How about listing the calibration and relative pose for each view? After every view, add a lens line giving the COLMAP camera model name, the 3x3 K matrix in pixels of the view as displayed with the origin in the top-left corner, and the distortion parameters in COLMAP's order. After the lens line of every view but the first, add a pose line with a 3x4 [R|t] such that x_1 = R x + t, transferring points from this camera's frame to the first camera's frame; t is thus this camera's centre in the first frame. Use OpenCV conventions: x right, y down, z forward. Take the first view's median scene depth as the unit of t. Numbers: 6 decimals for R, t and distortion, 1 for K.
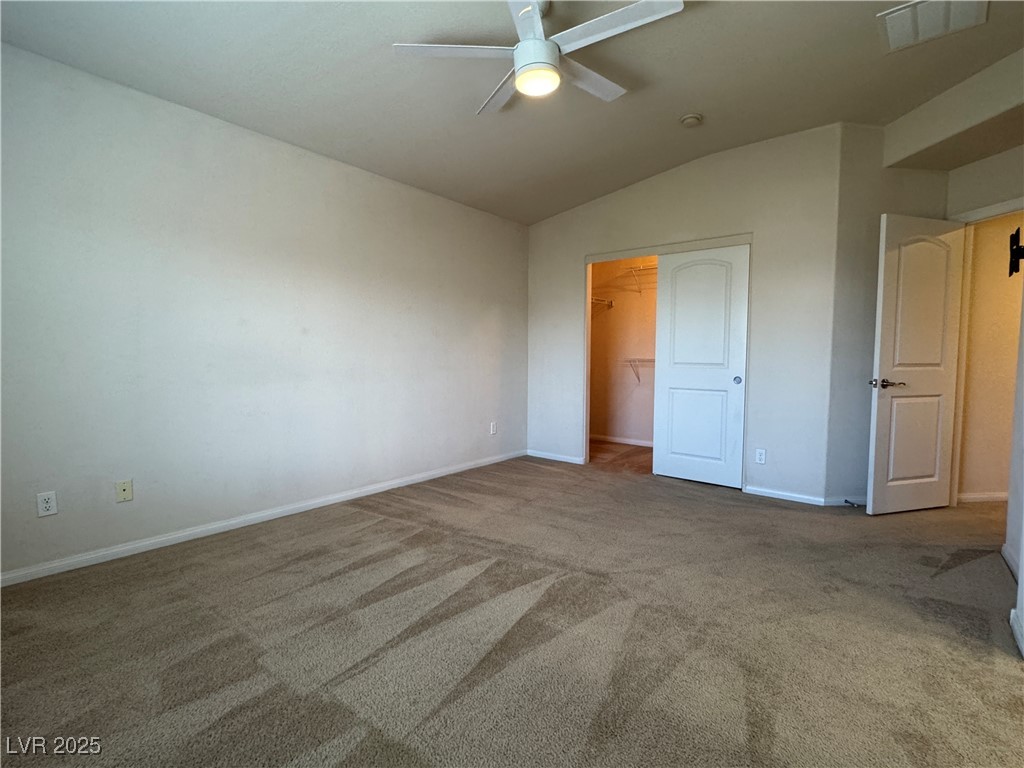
lens RADIAL K [[486.0, 0, 508.8], [0, 486.0, 383.5], [0, 0, 1]] dist [-0.004409, -0.000389]
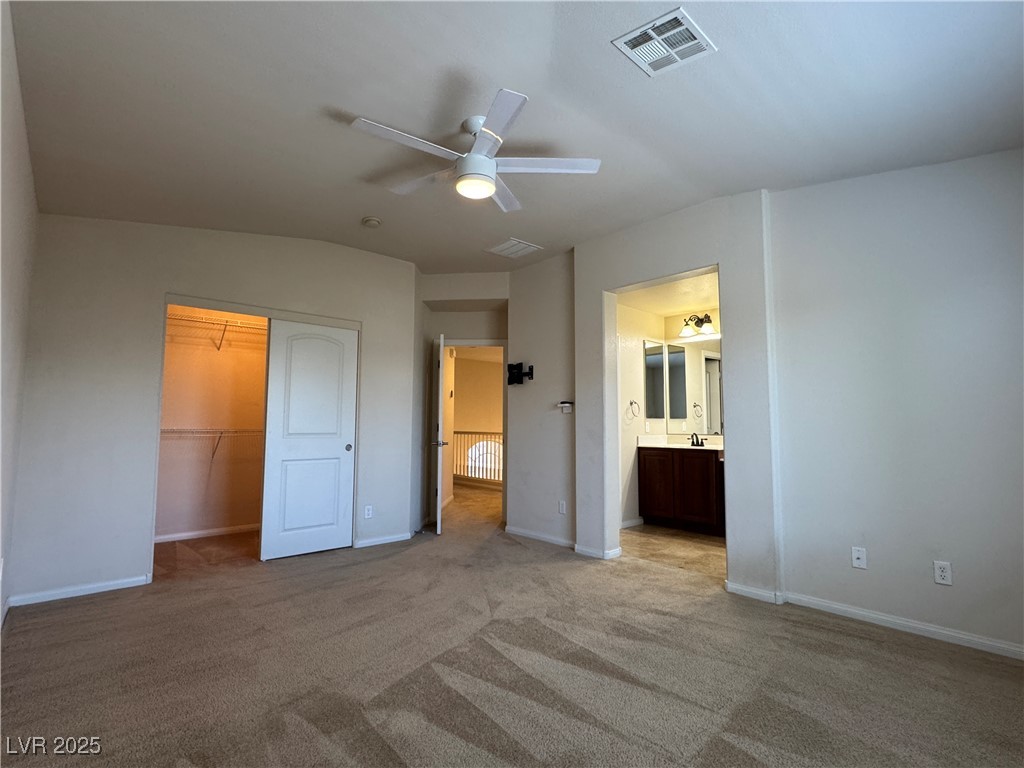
lens RADIAL K [[486.1, 0, 509.0], [0, 486.1, 384.8], [0, 0, 1]] dist [-0.003458, -0.000833]
pose [[0.157344, 0.071771, 0.984932, -0.828384], [0.055329, 0.995148, -0.081354, -0.055807], [-0.985993, 0.067295, 0.152610, 0.640718]]
